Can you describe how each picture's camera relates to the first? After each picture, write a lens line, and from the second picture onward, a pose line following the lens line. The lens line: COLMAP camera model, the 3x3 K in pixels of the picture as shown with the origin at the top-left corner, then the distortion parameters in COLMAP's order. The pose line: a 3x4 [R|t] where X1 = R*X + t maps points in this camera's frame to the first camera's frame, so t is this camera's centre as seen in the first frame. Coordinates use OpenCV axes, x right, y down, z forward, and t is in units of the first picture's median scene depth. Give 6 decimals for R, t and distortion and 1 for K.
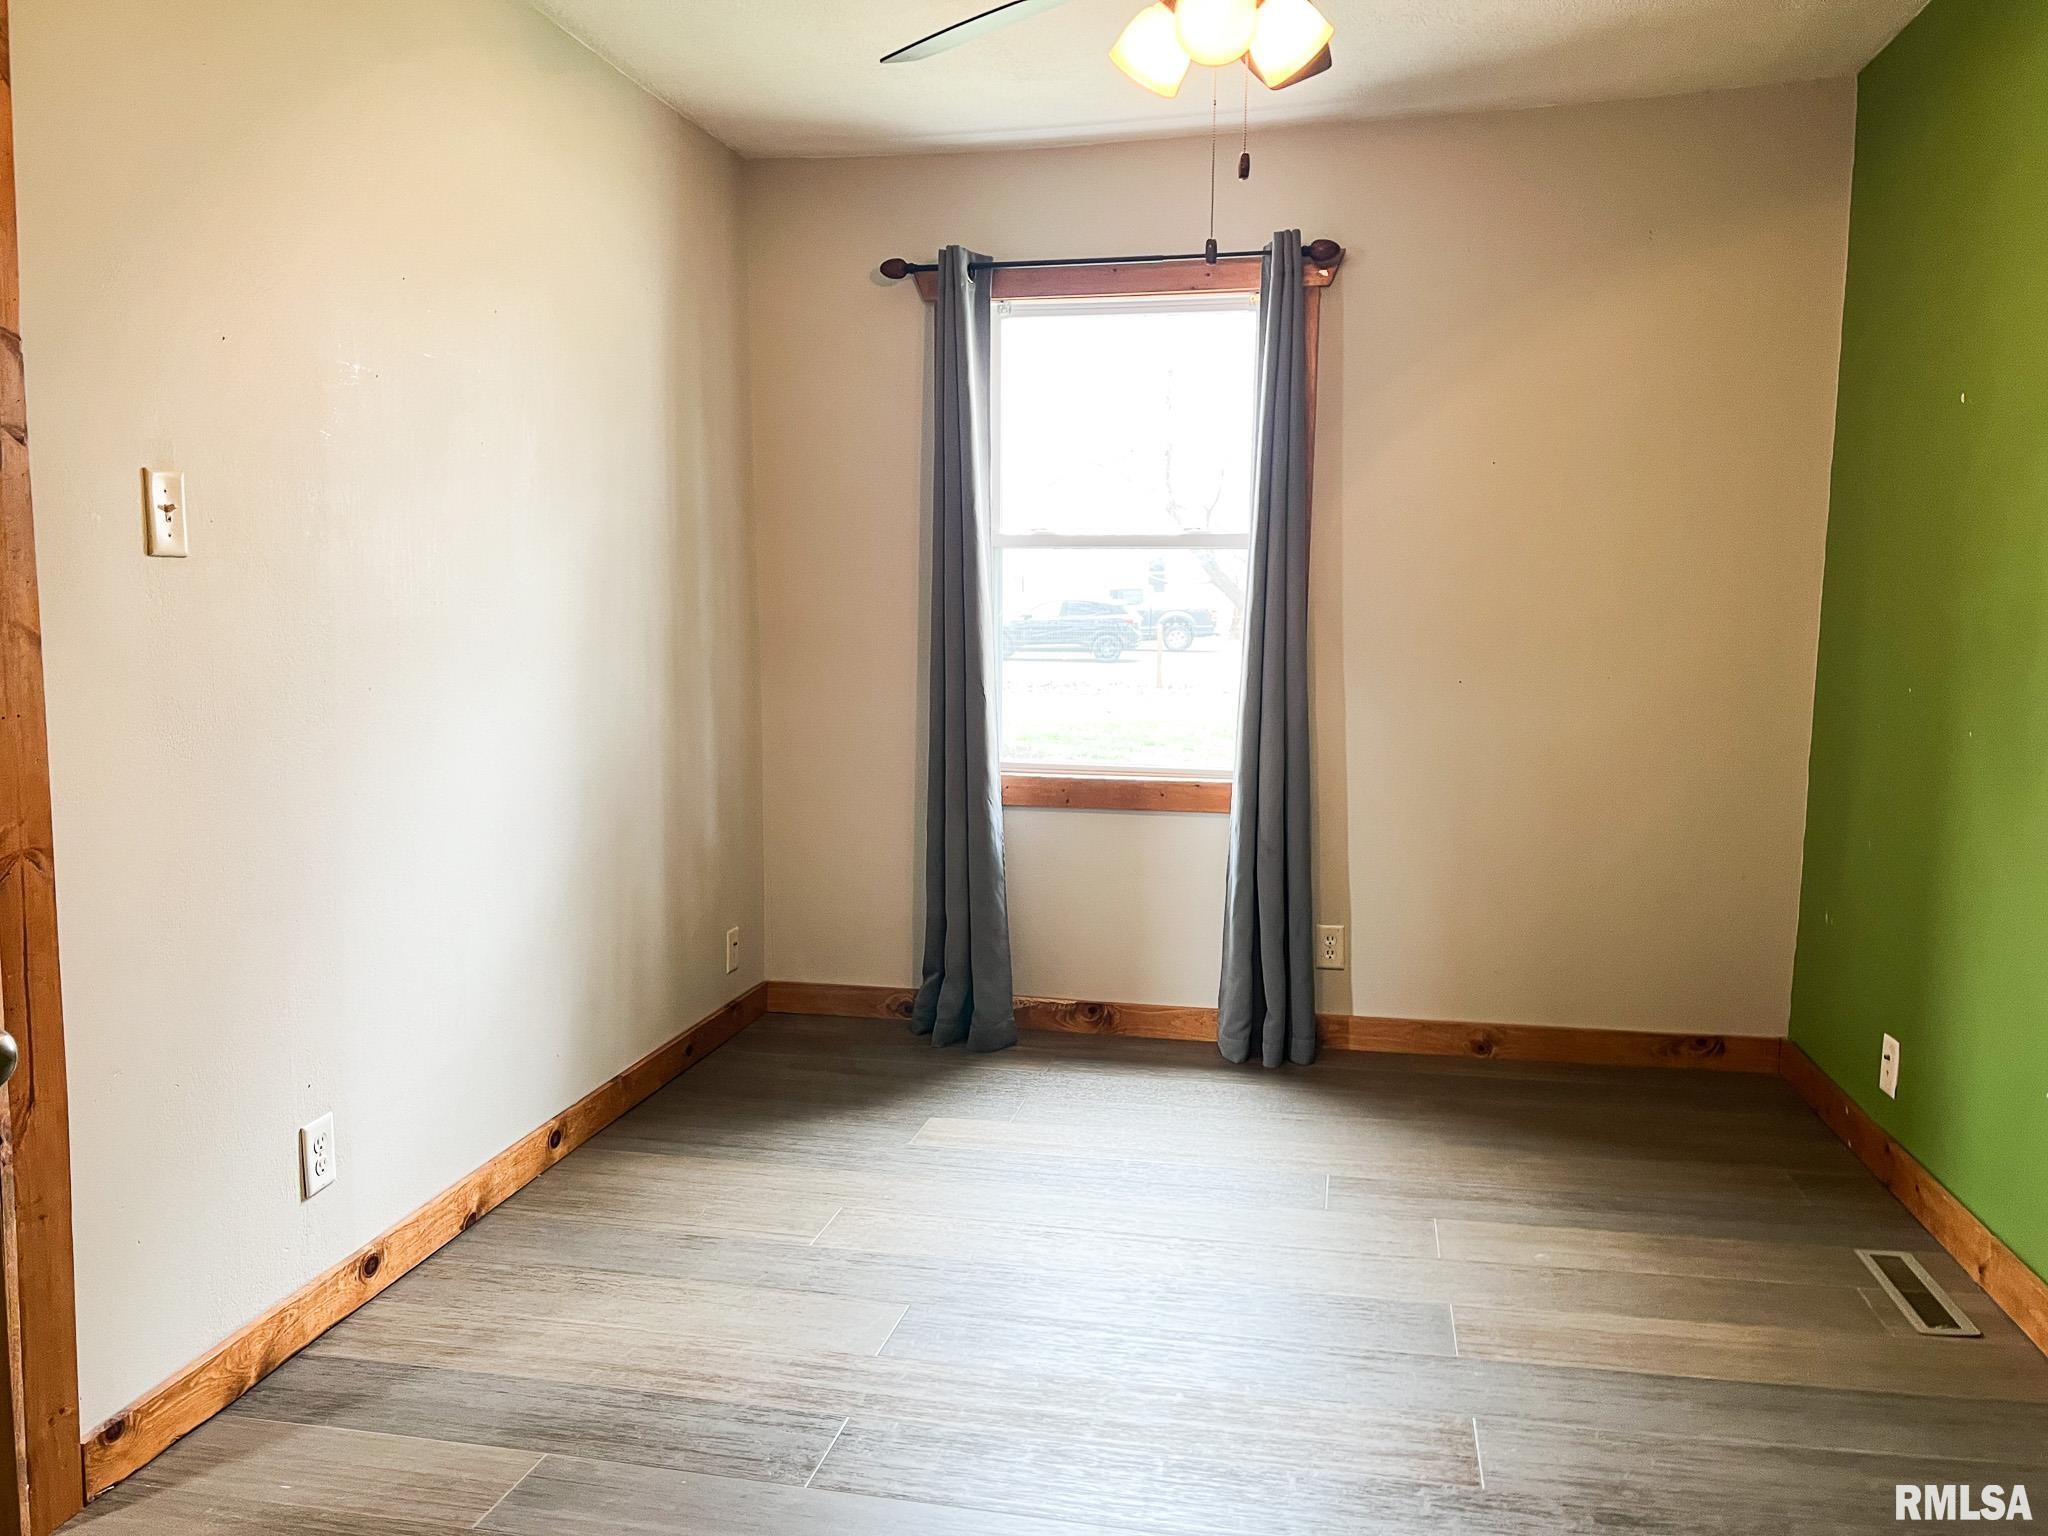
lens RADIAL K [[1541.5, 0, 1015.9], [0, 1541.5, 775.1], [0, 0, 1]] dist [0.091790, -0.113037]
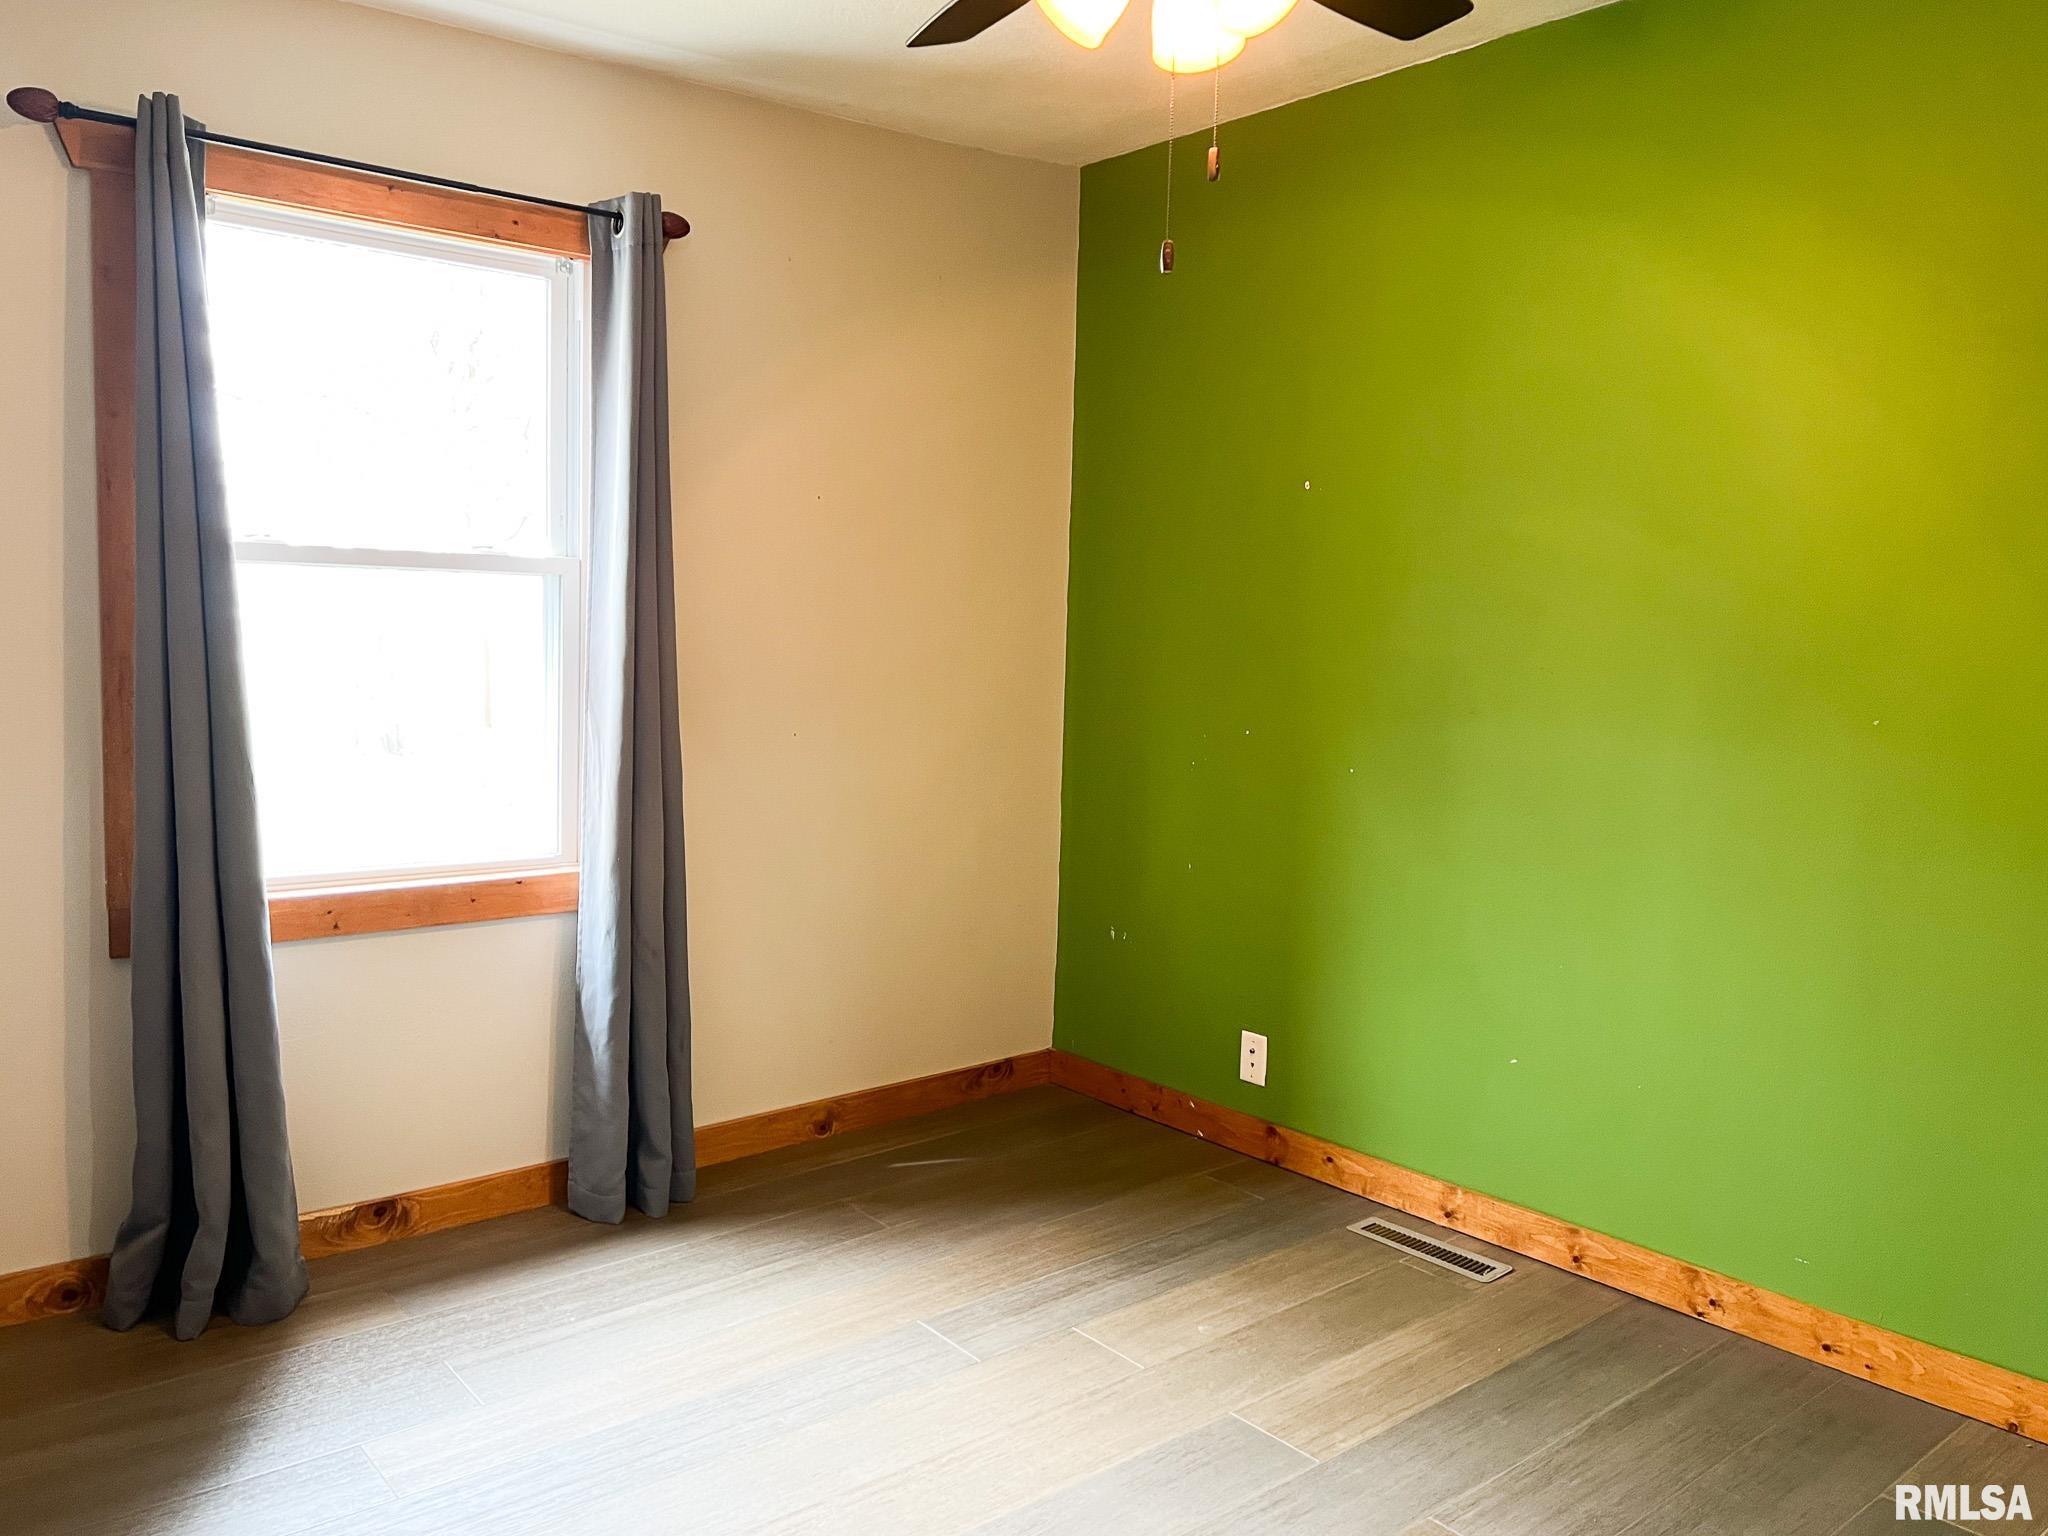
lens RADIAL K [[1598.8, 0, 1036.1], [0, 1598.8, 761.5], [0, 0, 1]] dist [0.074782, -0.090289]
pose [[0.615430, -0.066621, 0.785371, -0.368149], [0.064021, 0.997354, 0.034436, -0.067644], [-0.785587, 0.029087, 0.618067, 0.316641]]
